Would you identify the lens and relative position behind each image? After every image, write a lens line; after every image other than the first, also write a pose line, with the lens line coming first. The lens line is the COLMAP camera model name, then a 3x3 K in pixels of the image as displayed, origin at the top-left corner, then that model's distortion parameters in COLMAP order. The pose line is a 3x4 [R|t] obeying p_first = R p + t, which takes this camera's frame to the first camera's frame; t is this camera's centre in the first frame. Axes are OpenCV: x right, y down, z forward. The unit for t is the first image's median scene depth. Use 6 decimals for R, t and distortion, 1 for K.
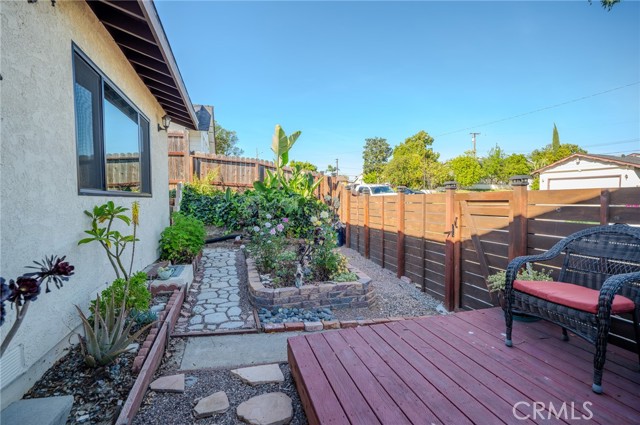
lens RADIAL K [[295.9, 0, 319.8], [0, 295.9, 212.1], [0, 0, 1]] dist [0.008221, -0.003016]
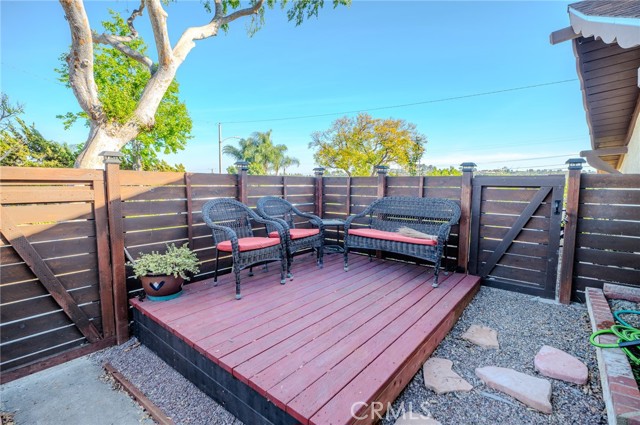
lens RADIAL K [[295.9, 0, 318.5], [0, 295.9, 211.3], [0, 0, 1]] dist [0.008221, -0.003016]
pose [[-0.559300, -0.084258, 0.824672, -0.393934], [0.025989, 0.992550, 0.119037, -0.039558], [-0.828558, 0.088010, -0.552943, 0.976966]]
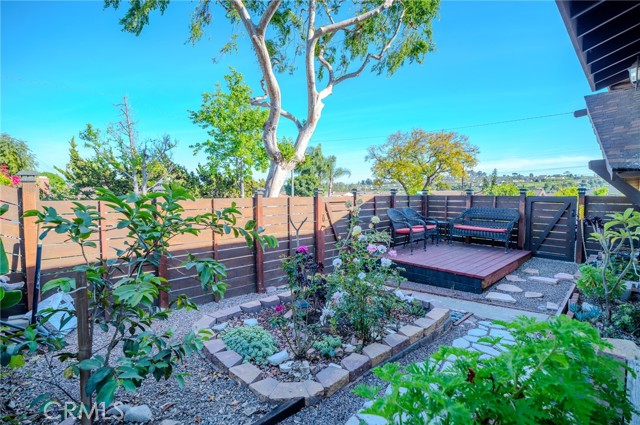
lens RADIAL K [[295.9, 0, 321.8], [0, 295.9, 212.8], [0, 0, 1]] dist [0.008221, -0.003016]
pose [[-0.447823, -0.064886, 0.891765, -0.902777], [0.037255, 0.995143, 0.091116, -0.132840], [-0.893346, 0.074027, -0.443231, 1.888222]]
